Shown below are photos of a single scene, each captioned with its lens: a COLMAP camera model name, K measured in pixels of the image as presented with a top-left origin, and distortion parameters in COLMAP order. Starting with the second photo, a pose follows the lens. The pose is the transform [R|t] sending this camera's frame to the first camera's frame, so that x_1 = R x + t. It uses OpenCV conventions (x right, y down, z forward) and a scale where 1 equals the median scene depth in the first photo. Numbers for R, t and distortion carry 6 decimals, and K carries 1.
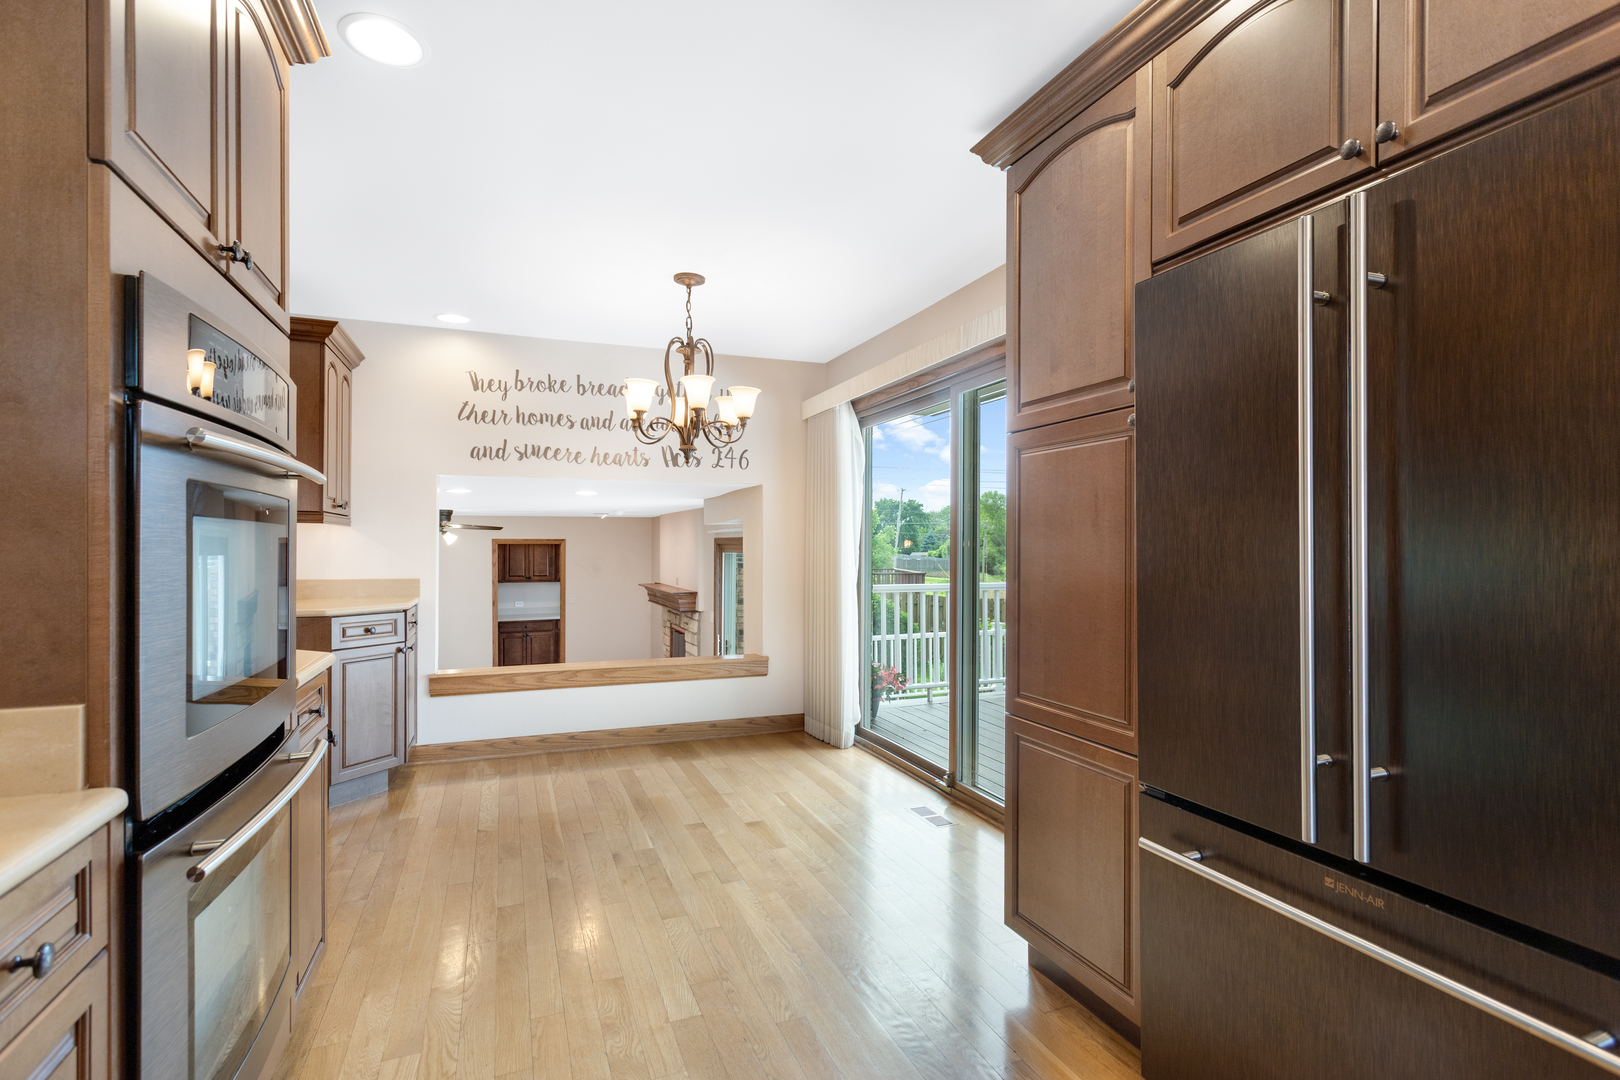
lens RADIAL K [[766.2, 0, 809.4], [0, 766.2, 541.3], [0, 0, 1]] dist [-0.000968, 0.003775]
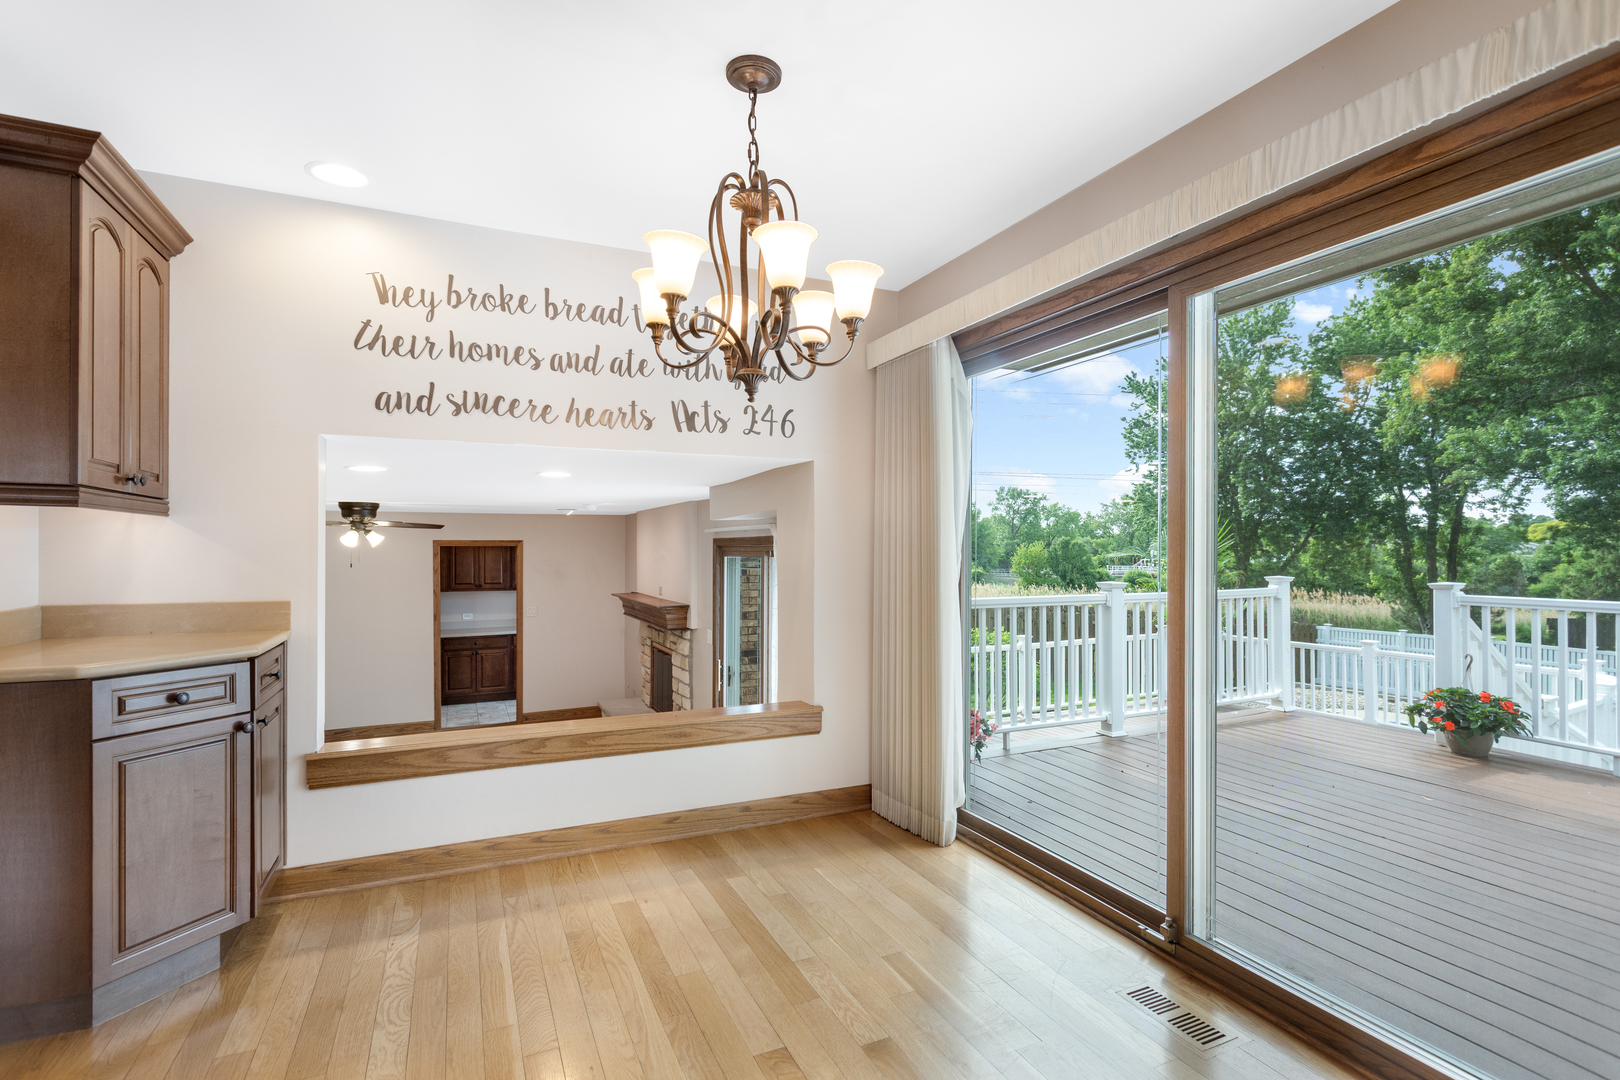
lens RADIAL K [[766.2, 0, 809.2], [0, 766.2, 546.7], [0, 0, 1]] dist [-0.000968, 0.003775]
pose [[0.998627, -0.000852, 0.052385, -0.114614], [0.000645, 0.999992, 0.003961, 0.002257], [-0.052388, -0.003922, 0.998619, 0.340397]]
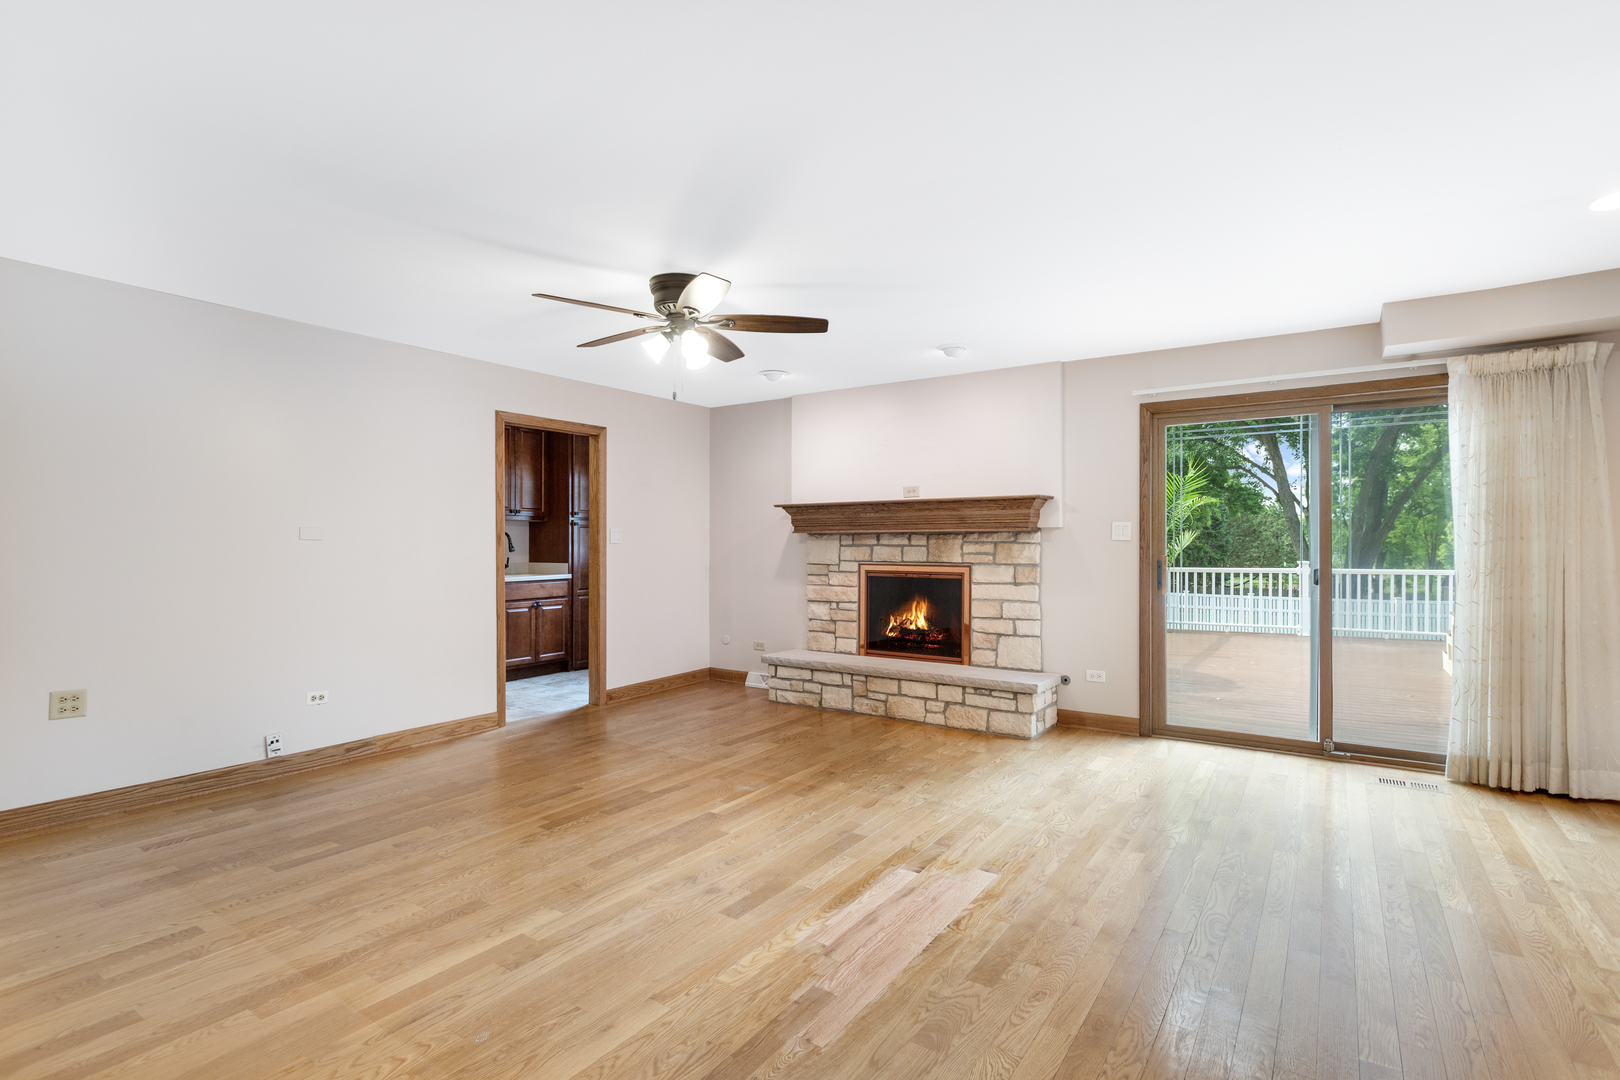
lens RADIAL K [[766.2, 0, 804.5], [0, 766.2, 544.4], [0, 0, 1]] dist [-0.000968, 0.003775]
pose [[0.822983, 0.000419, 0.568067, -1.204885], [-0.007357, 0.999924, 0.009921, 0.182647], [-0.568019, -0.012344, 0.822923, 1.109948]]
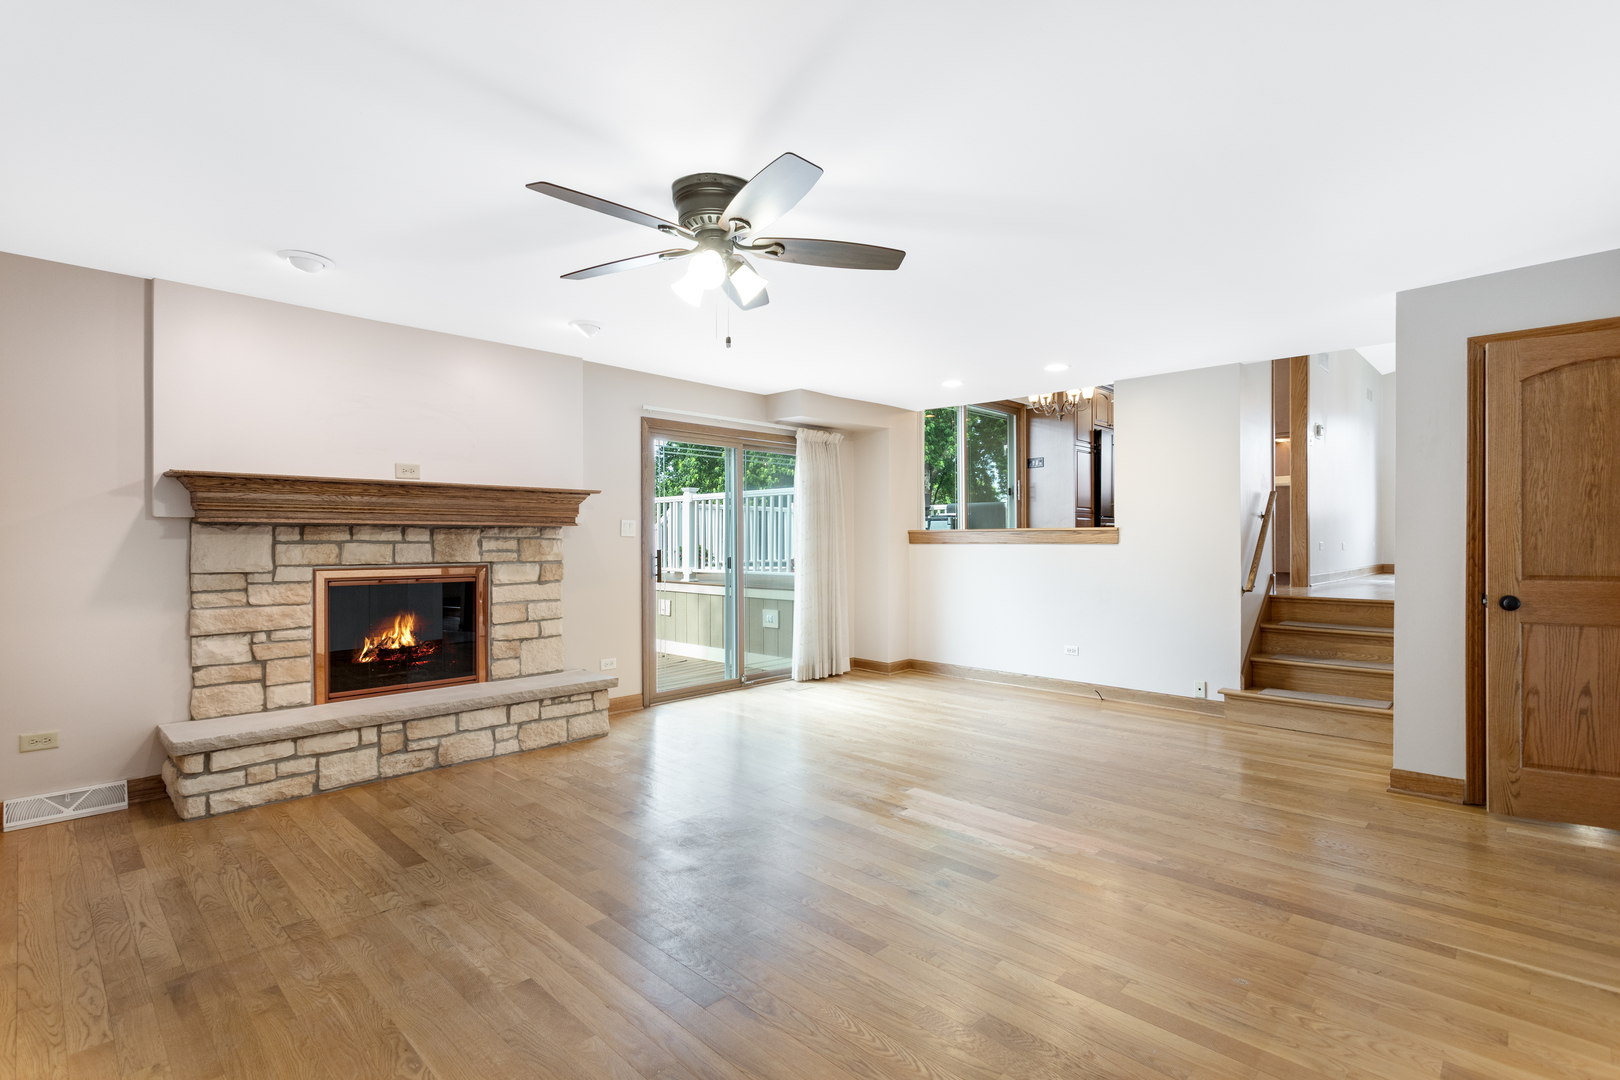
lens RADIAL K [[766.2, 0, 805.6], [0, 766.2, 537.3], [0, 0, 1]] dist [-0.000968, 0.003775]
pose [[-0.418220, 0.004094, 0.908336, -1.424062], [-0.009479, 0.999916, -0.008871, 0.193512], [-0.908296, -0.012320, -0.418146, 1.982590]]
